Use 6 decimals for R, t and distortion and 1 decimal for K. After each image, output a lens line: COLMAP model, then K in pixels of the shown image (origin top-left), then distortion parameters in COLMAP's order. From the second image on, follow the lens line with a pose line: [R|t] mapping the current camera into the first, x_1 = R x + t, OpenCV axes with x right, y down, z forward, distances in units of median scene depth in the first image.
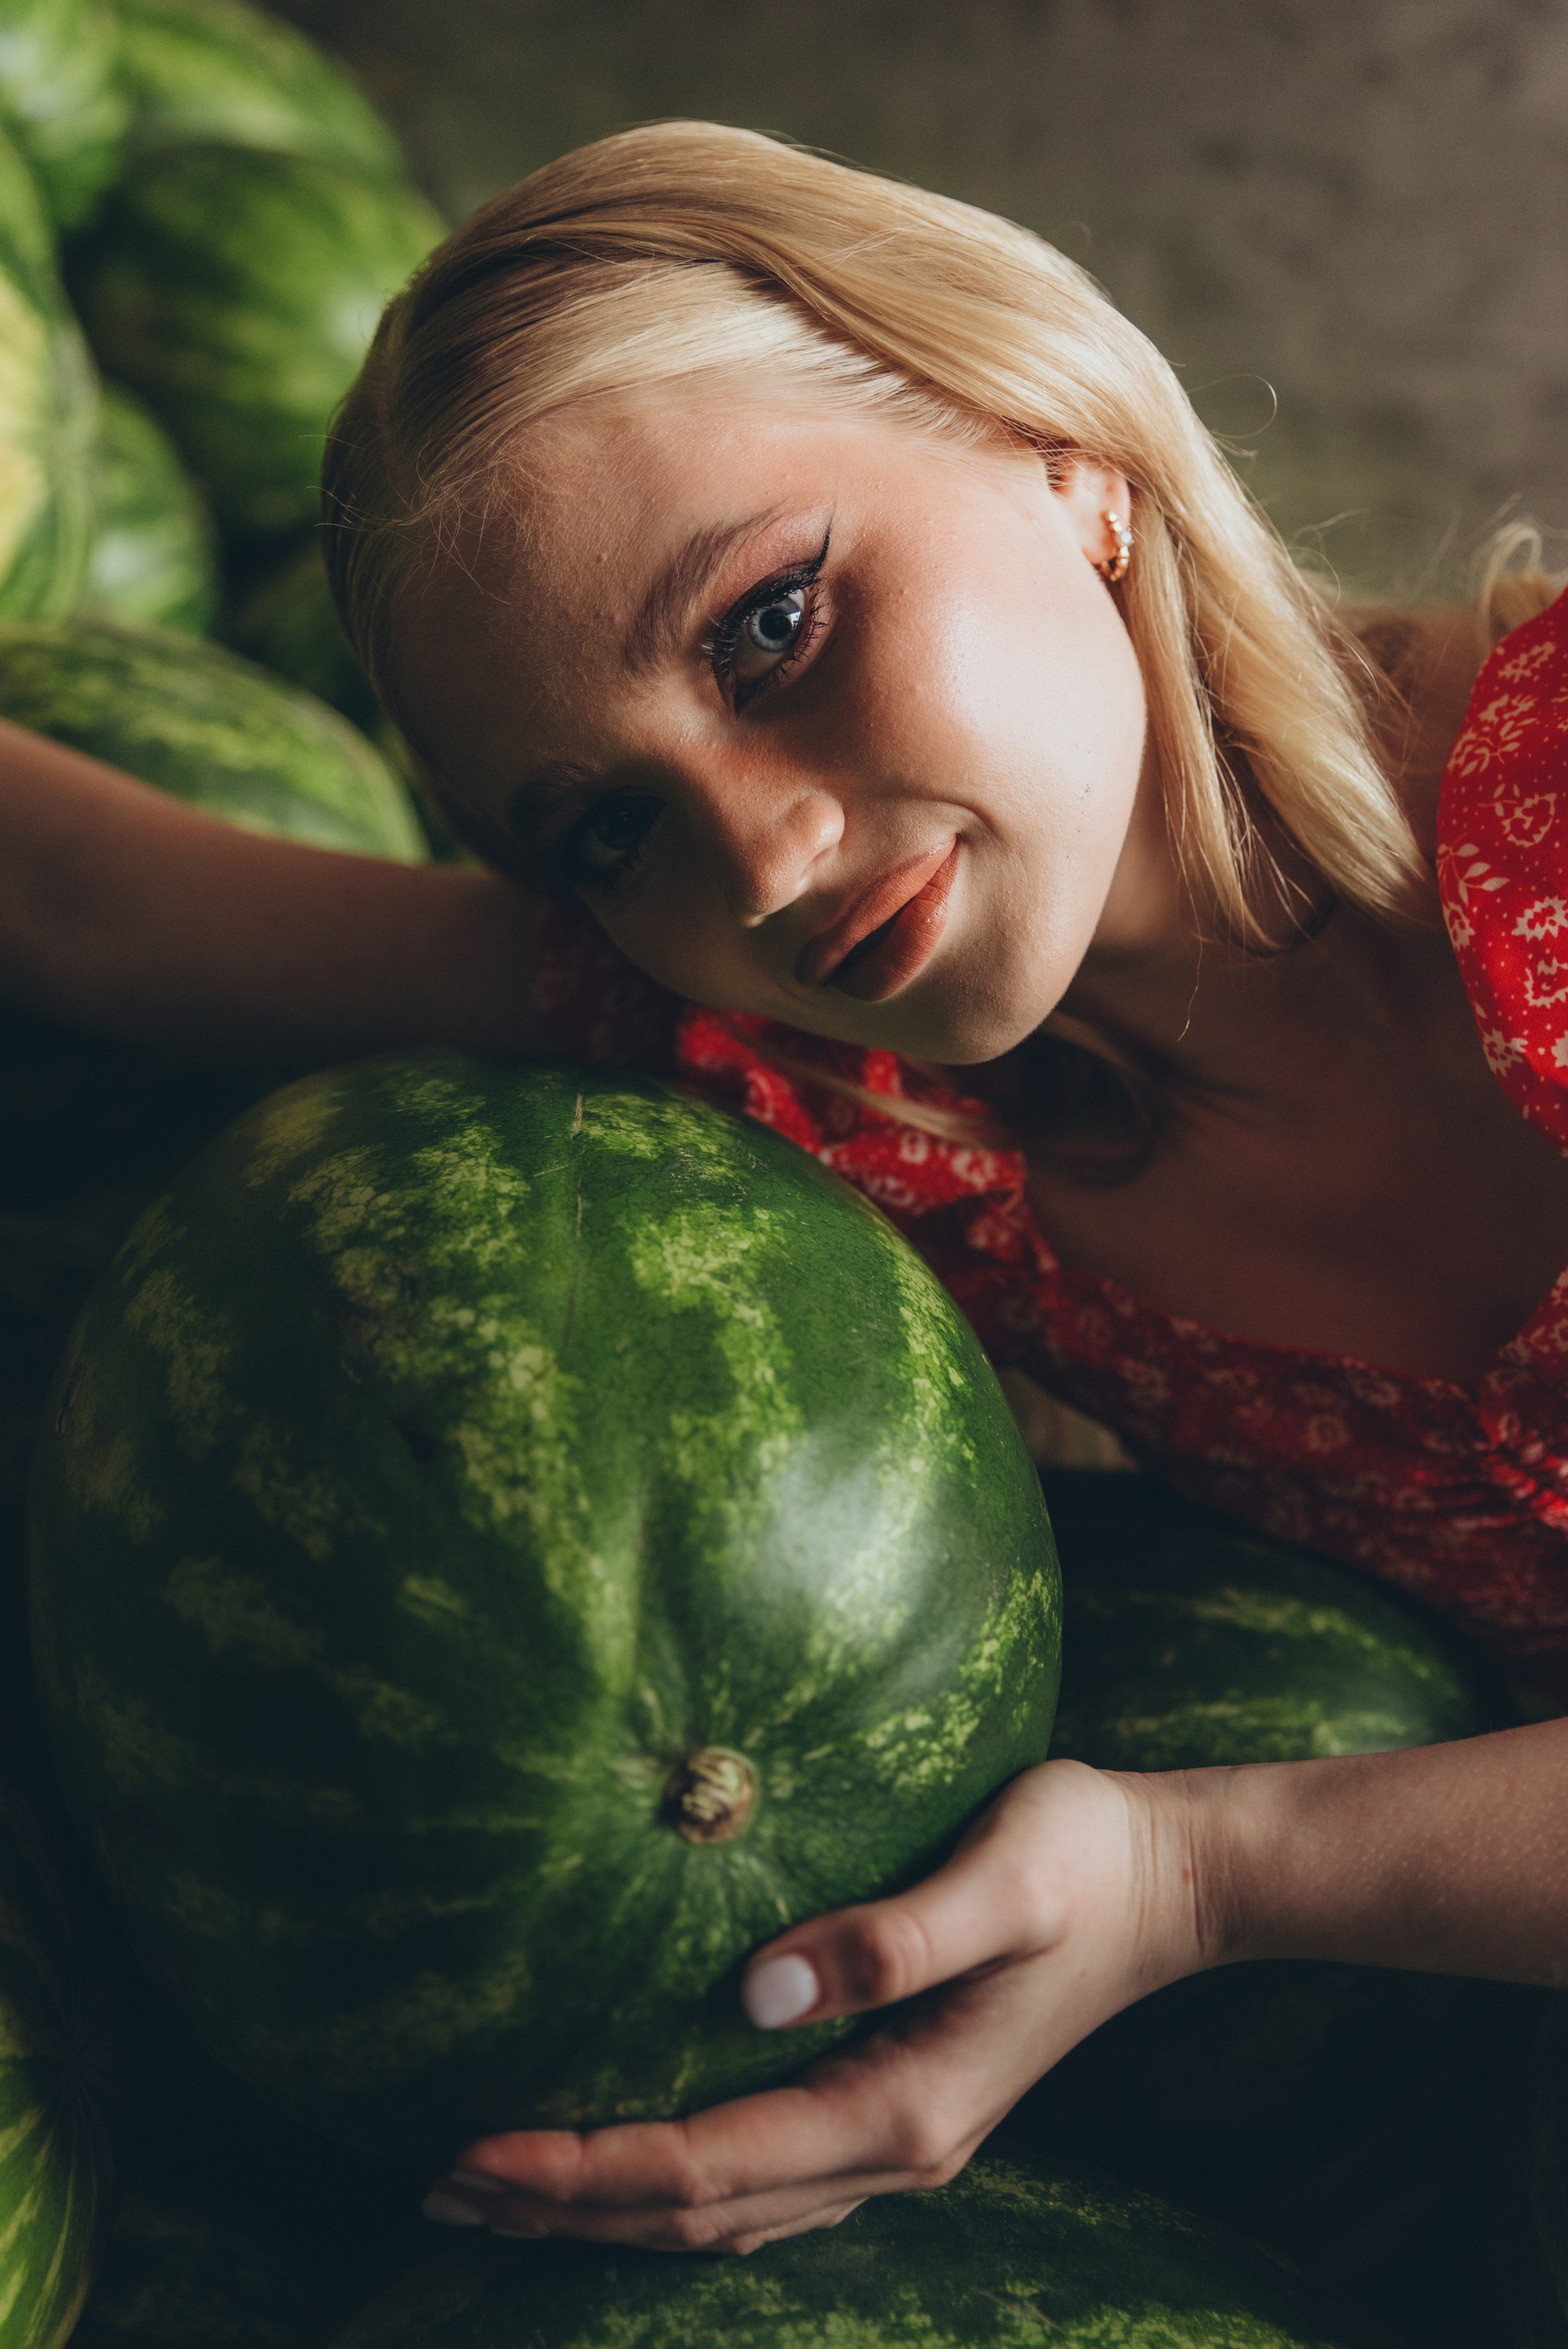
lens RADIAL K [[2737.2, 0, 780.1], [0, 2737.2, 1168.9], [0, 0, 1]] dist [0.012031, 0.000000]
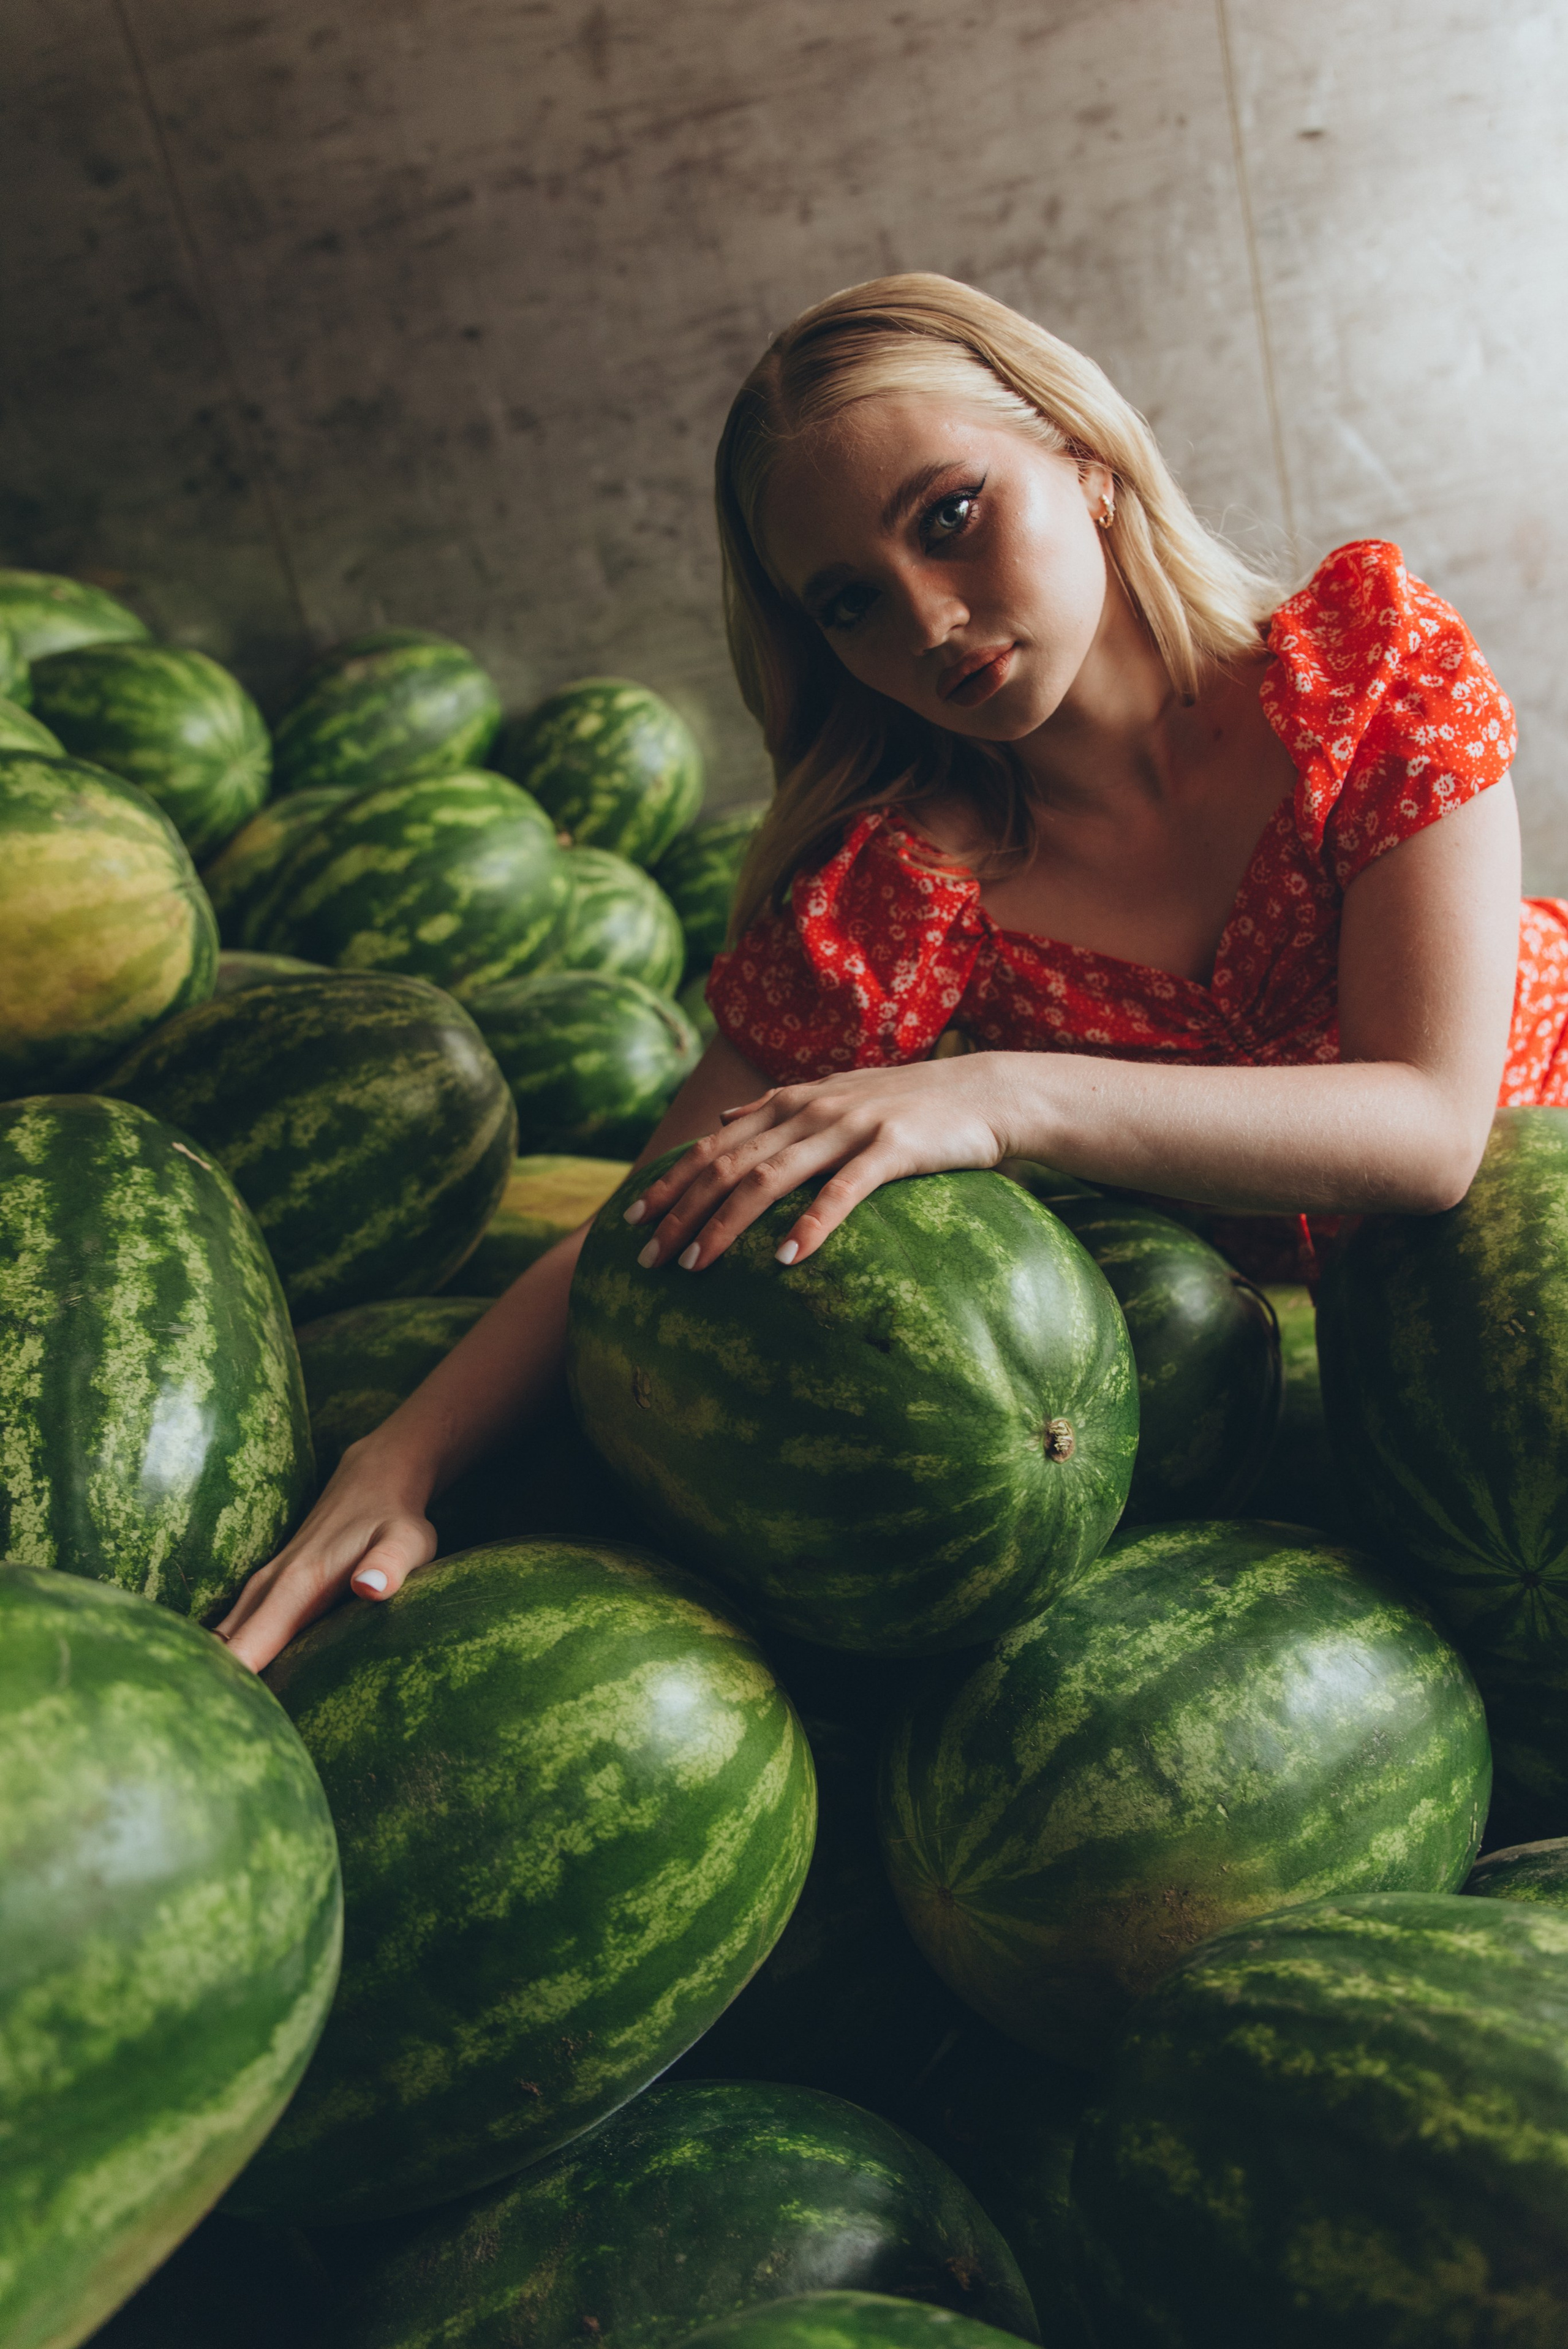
lens RADIAL K [[1610.3, 0, 787.0], [0, 1610.3, 1172.4], [0, 0, 1]] dist [-0.118874, 0.082240]
pose [[0.904007, -0.369271, 0.215429, -0.392066], [0.344294, 0.927567, 0.145197, -0.212499], [-0.253442, -0.057088, 0.965664, -0.143959]]
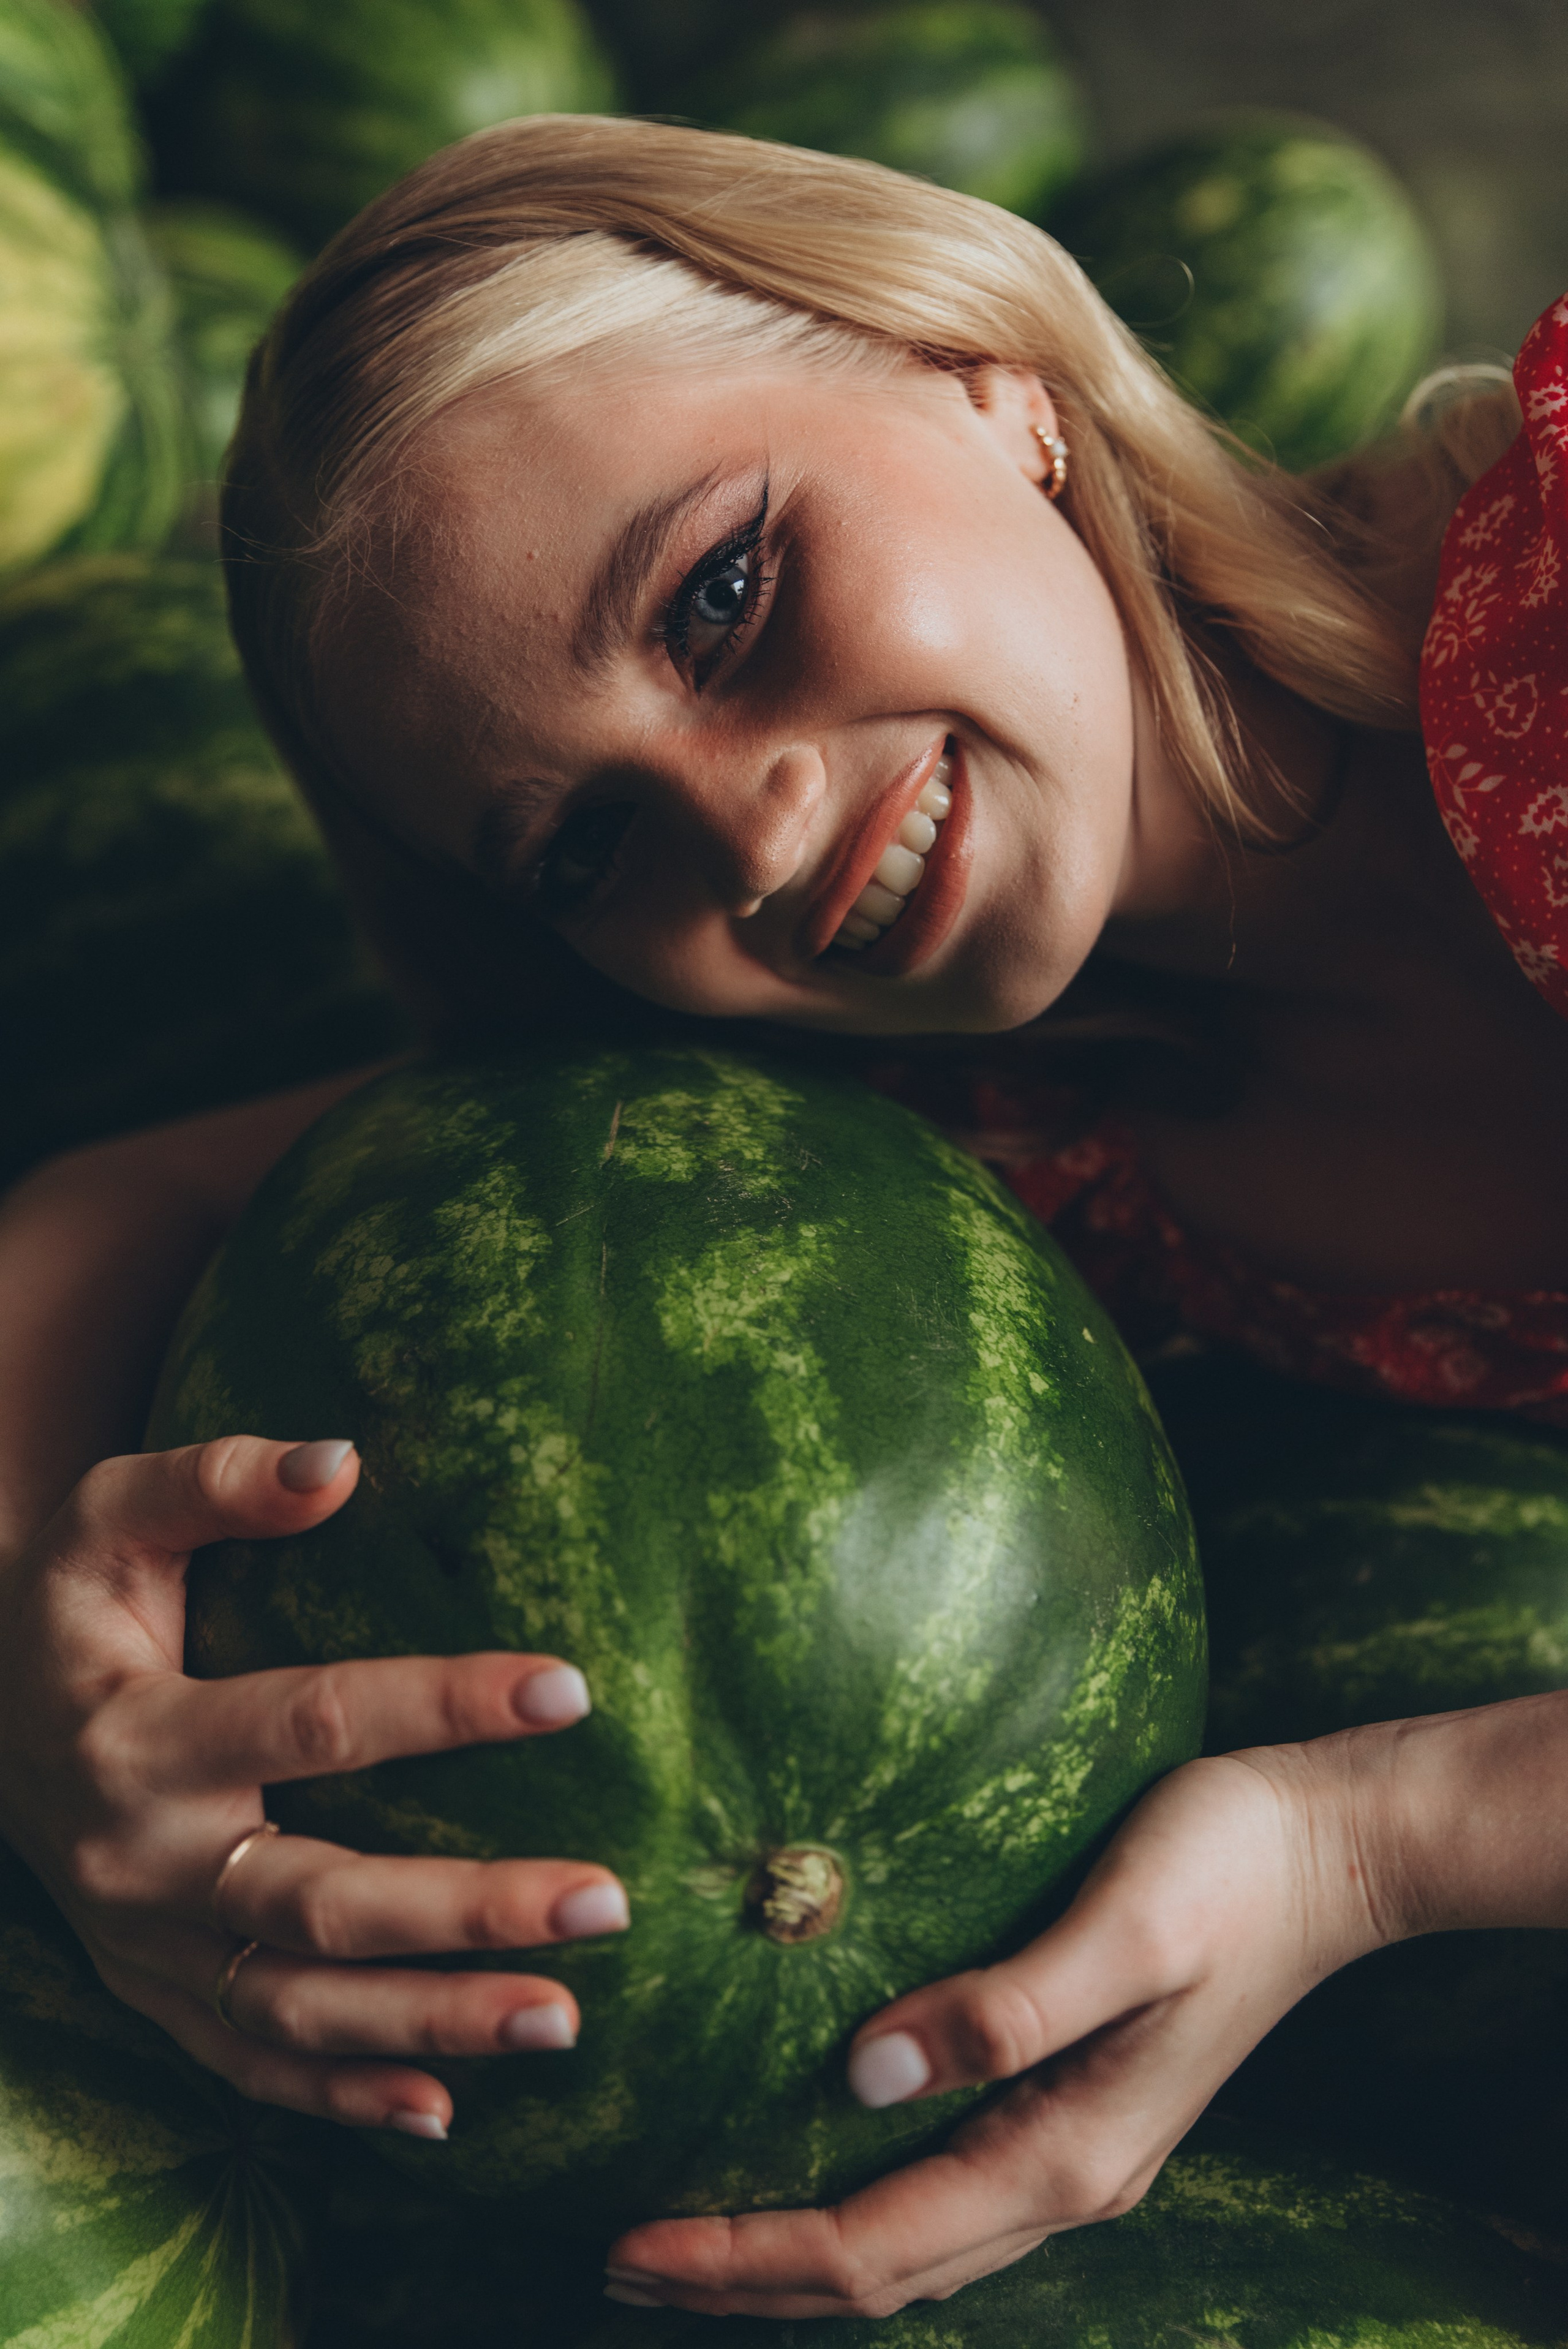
lens RADIAL K [[2737.2, 0, 767.5], [0, 2737.2, 1159.0], [0, 0, 1]] dist [0.012031, 0.000000]
pose [[0.982118, -0.117724, -0.146916, 0.125717], [0.134647, 0.984645, 0.111101, -0.118654], [0.131581, -0.128896, 0.982890, 0.101671]]
